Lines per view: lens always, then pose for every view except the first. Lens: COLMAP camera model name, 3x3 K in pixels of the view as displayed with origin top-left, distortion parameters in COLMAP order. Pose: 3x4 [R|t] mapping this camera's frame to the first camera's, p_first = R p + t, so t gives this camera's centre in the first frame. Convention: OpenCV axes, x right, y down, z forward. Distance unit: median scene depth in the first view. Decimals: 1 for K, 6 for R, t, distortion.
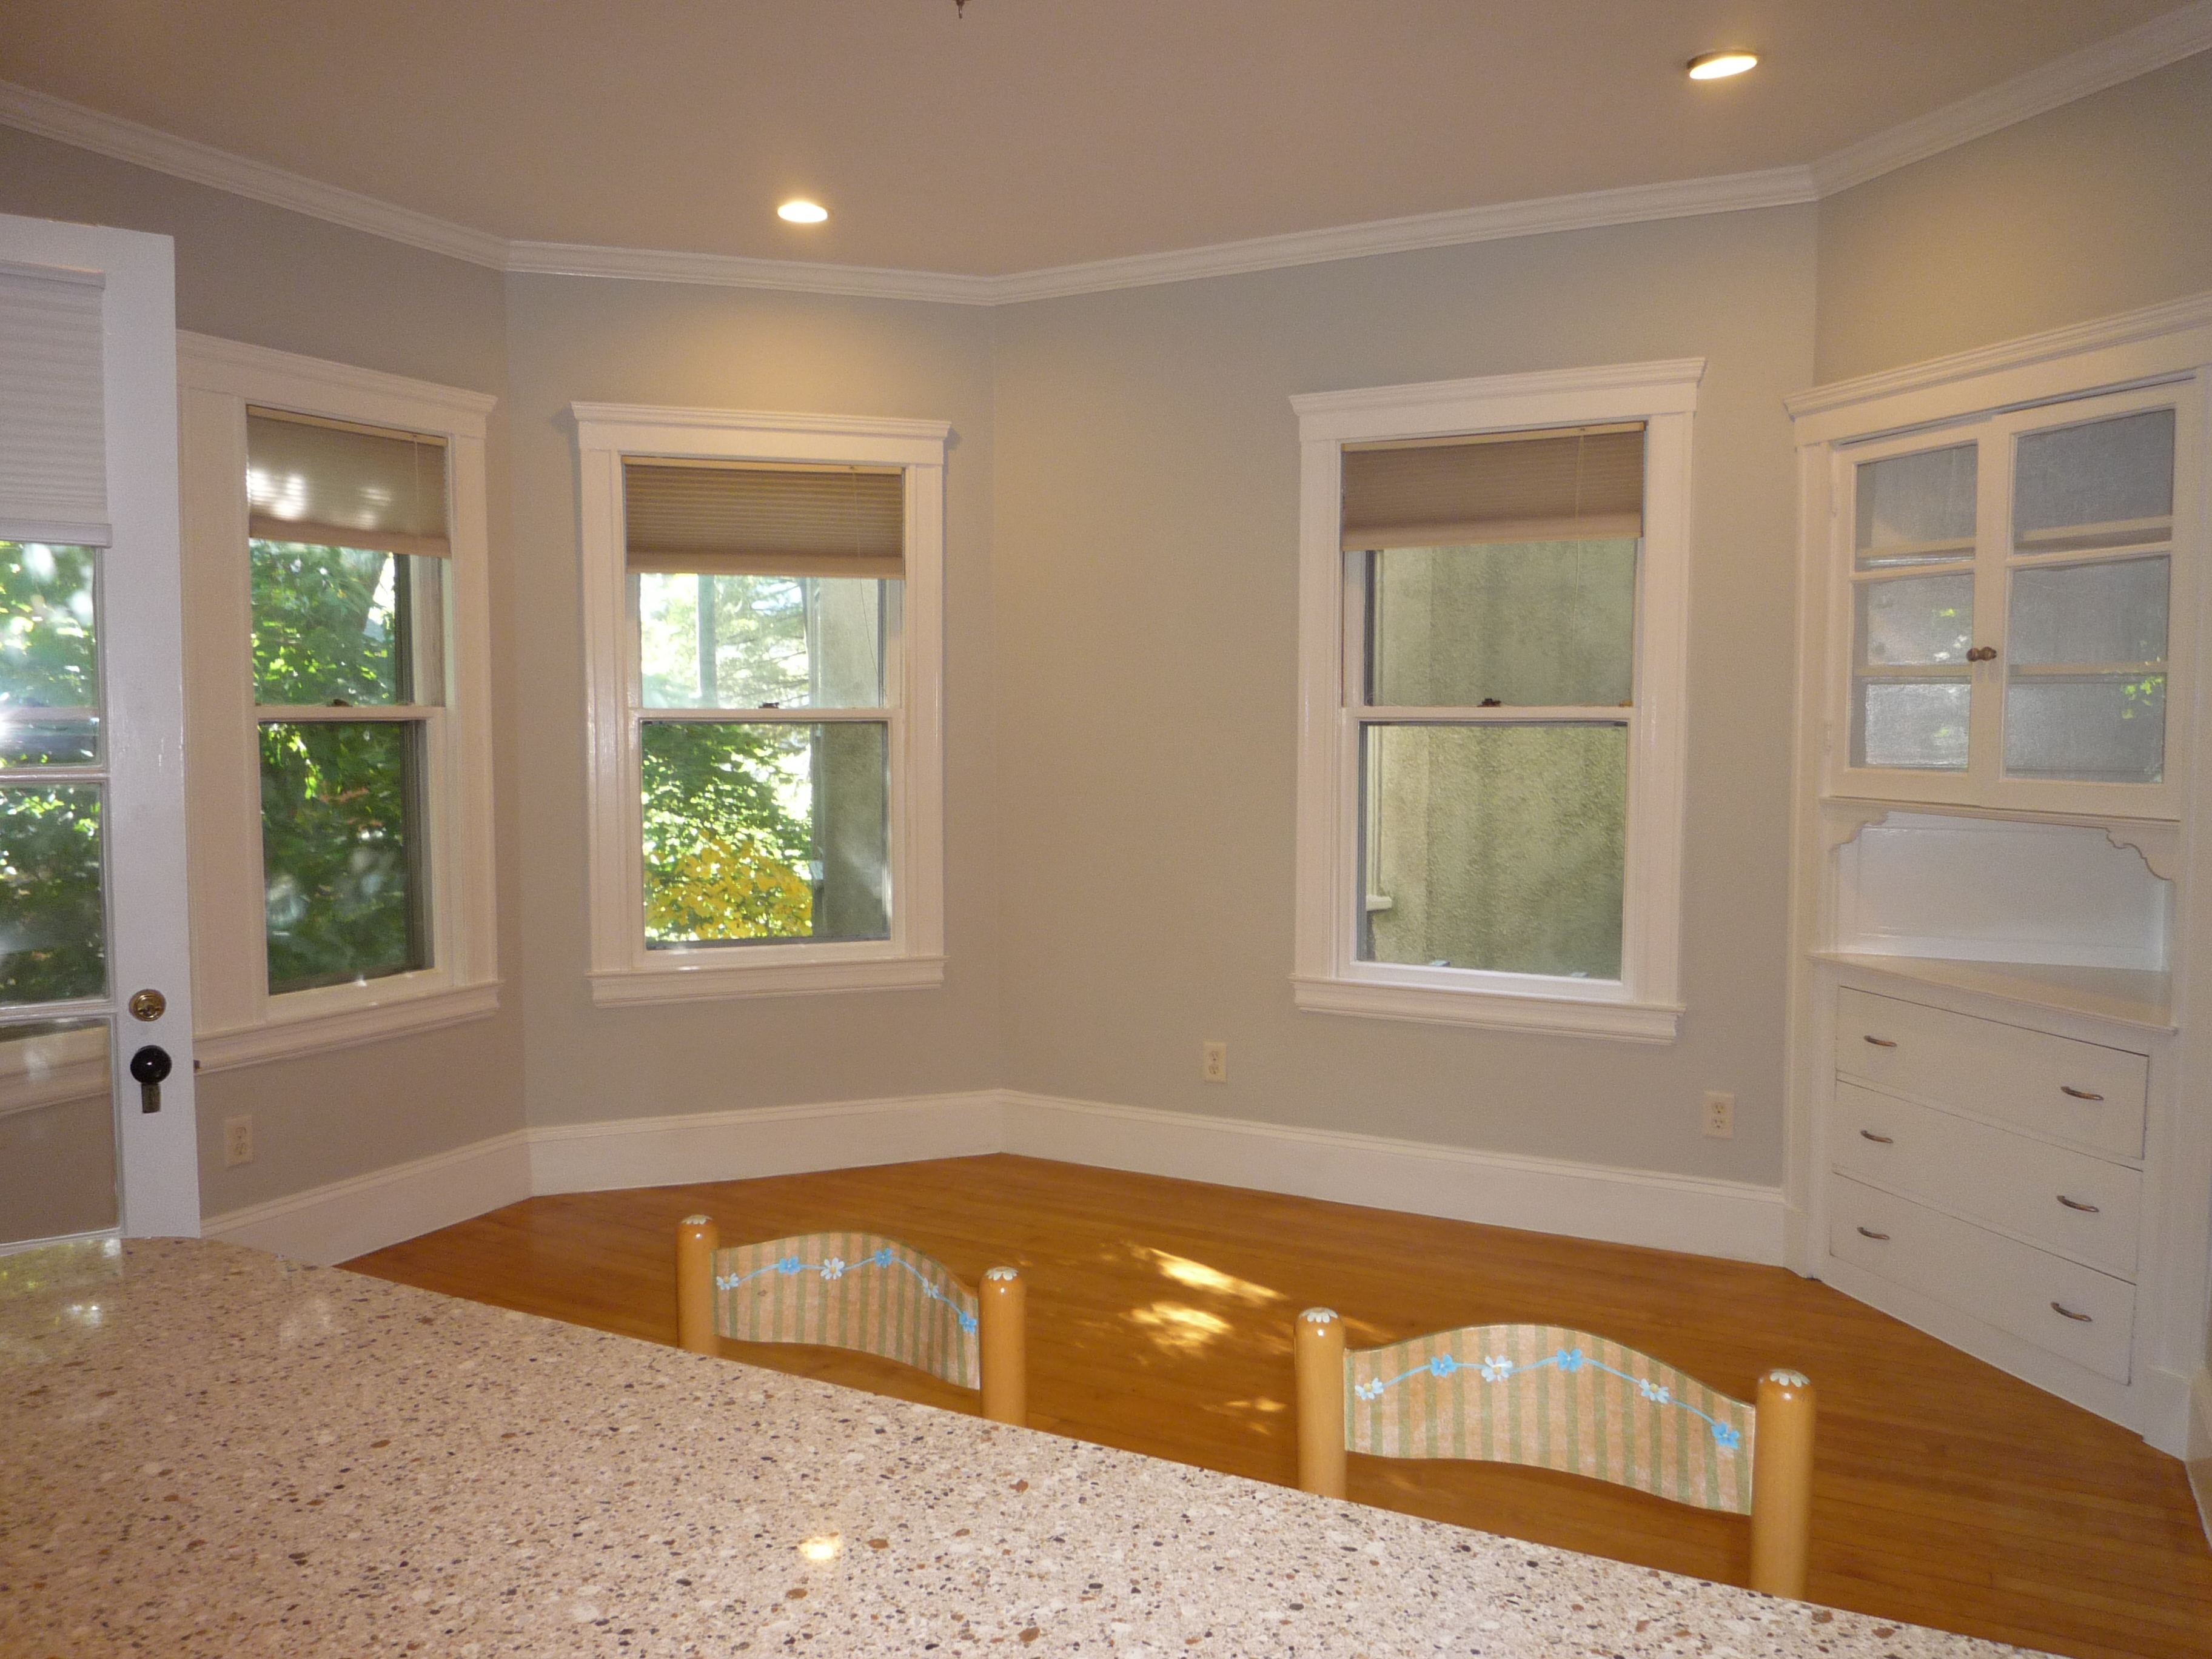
lens RADIAL K [[1679.5, 0, 1106.0], [0, 1679.5, 829.5], [0, 0, 1]] dist [-0.014408, -0.009748]
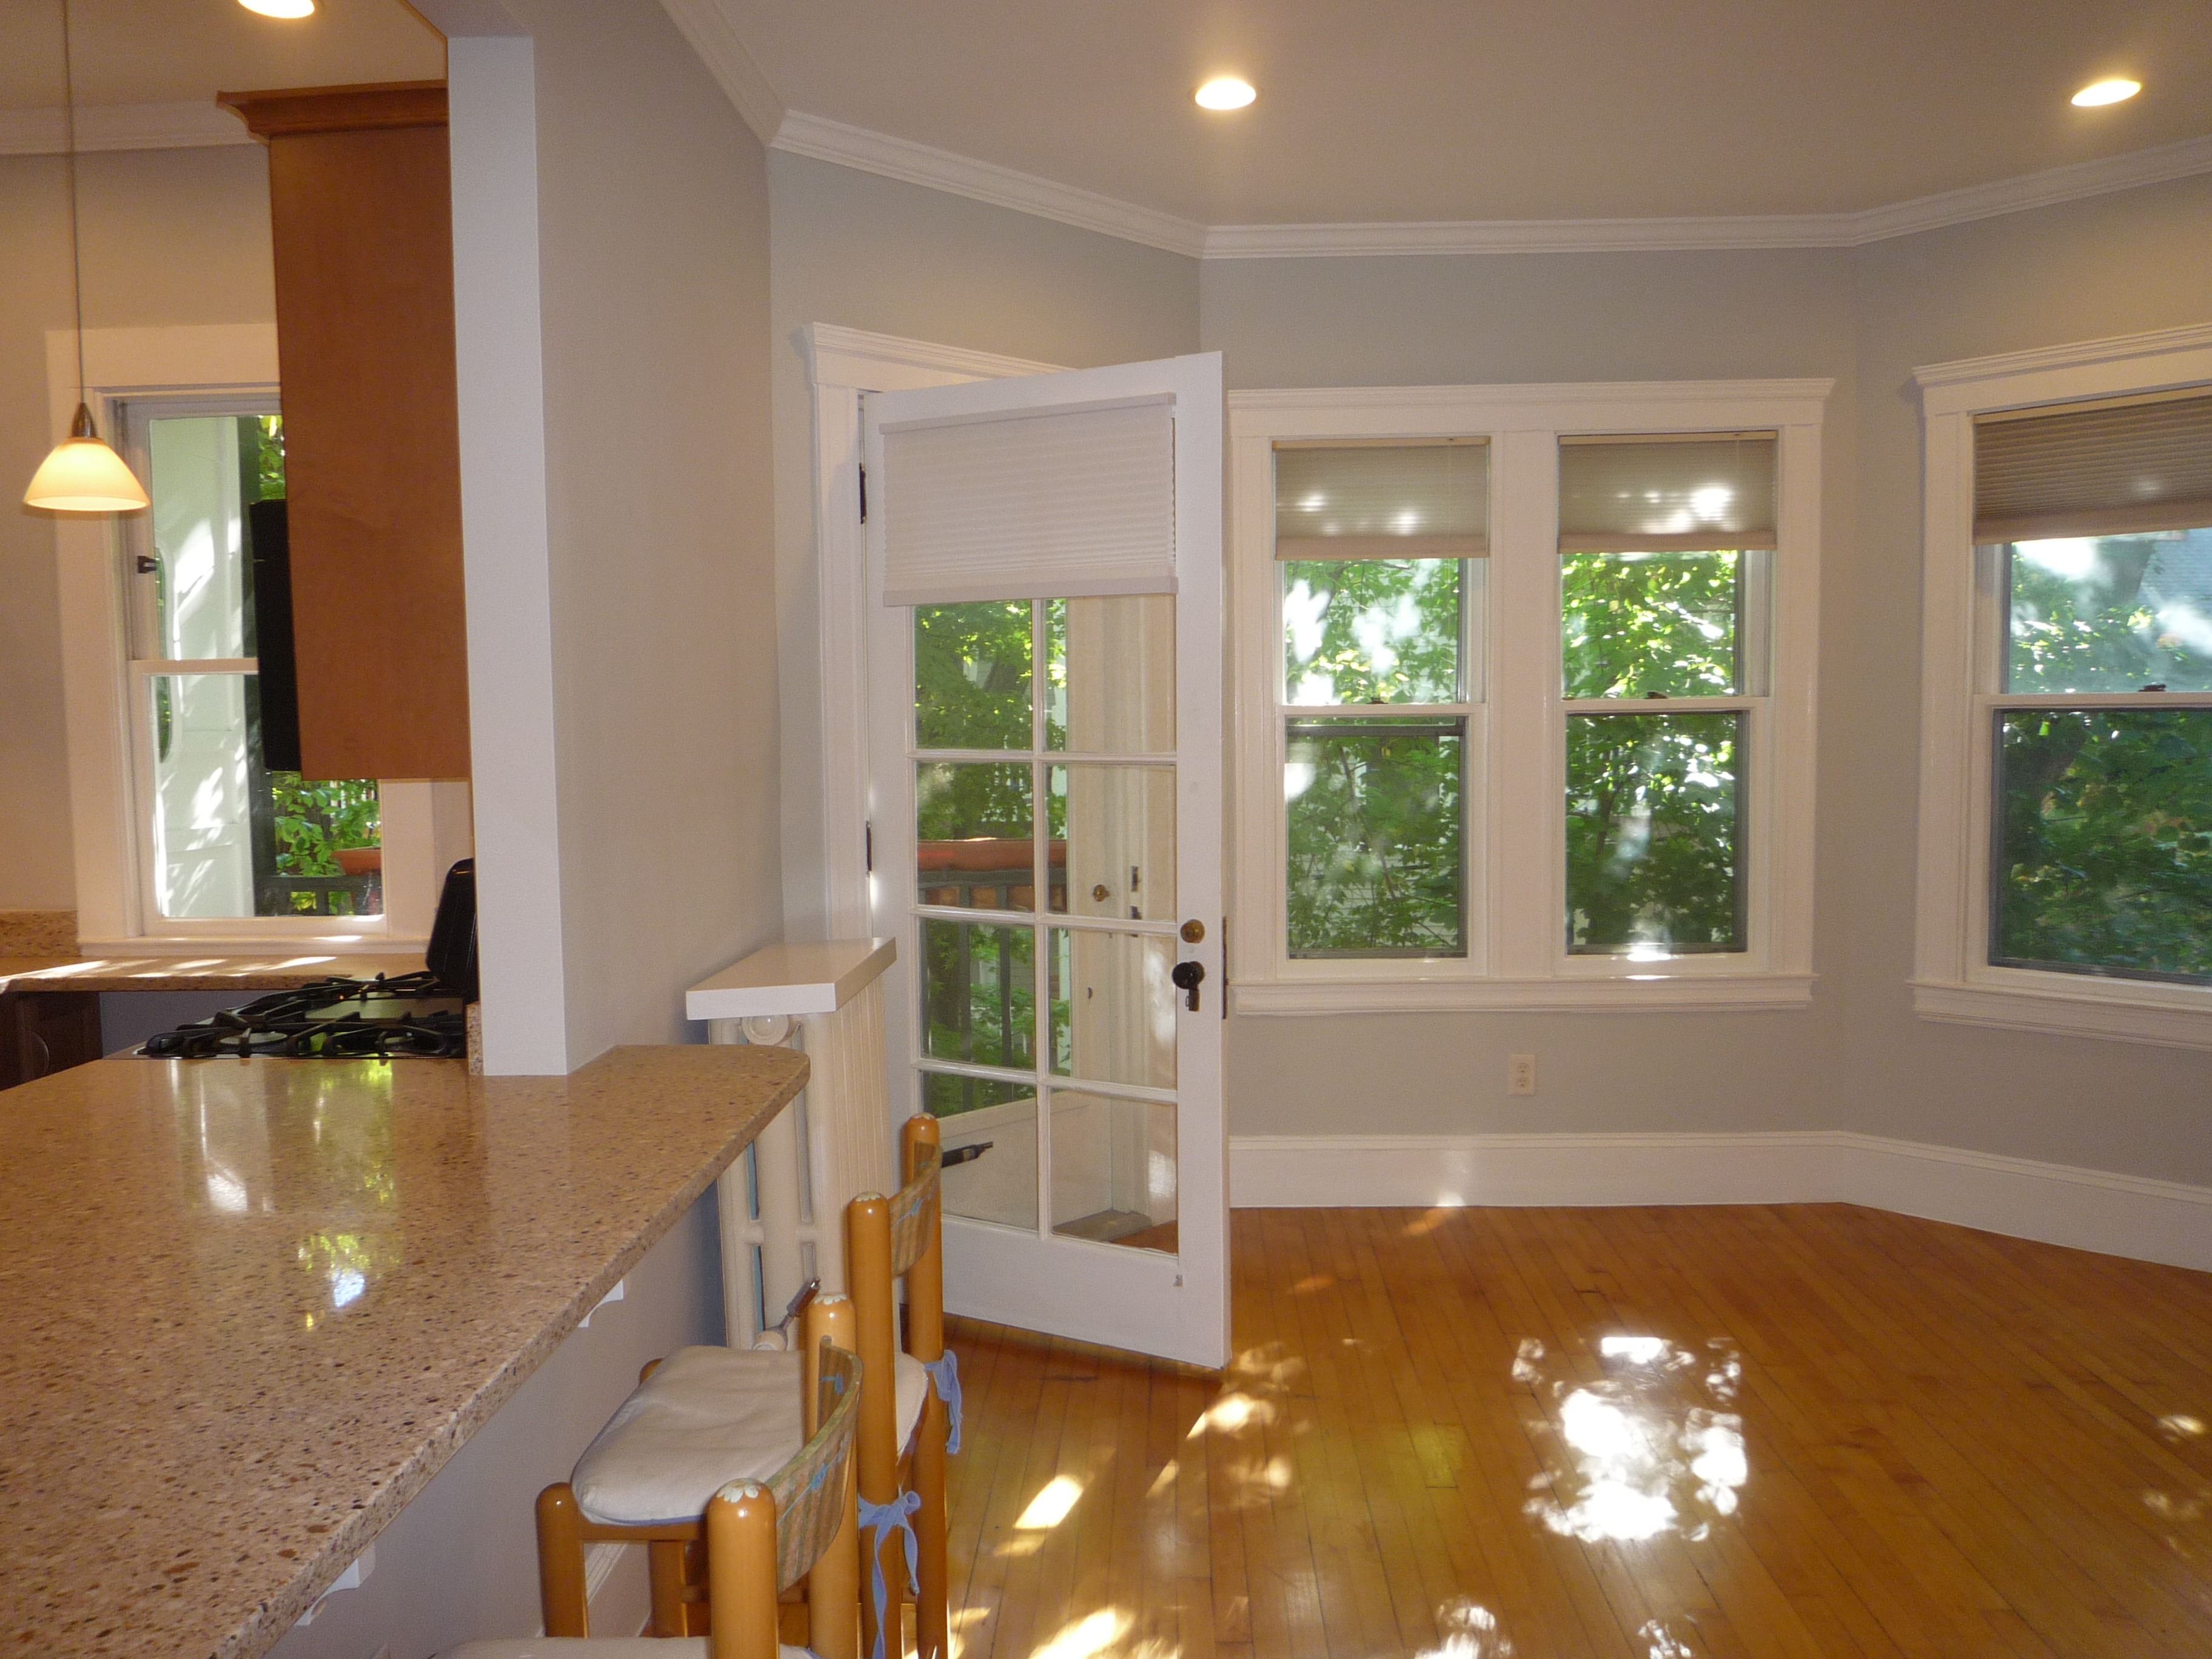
lens RADIAL K [[1679.5, 0, 1106.0], [0, 1679.5, 829.5], [0, 0, 1]] dist [-0.014408, -0.009748]
pose [[0.423274, 0.057847, -0.904153, 0.357501], [-0.046585, 0.998029, 0.042044, -0.017275], [0.904803, 0.024323, 0.425135, 0.212198]]
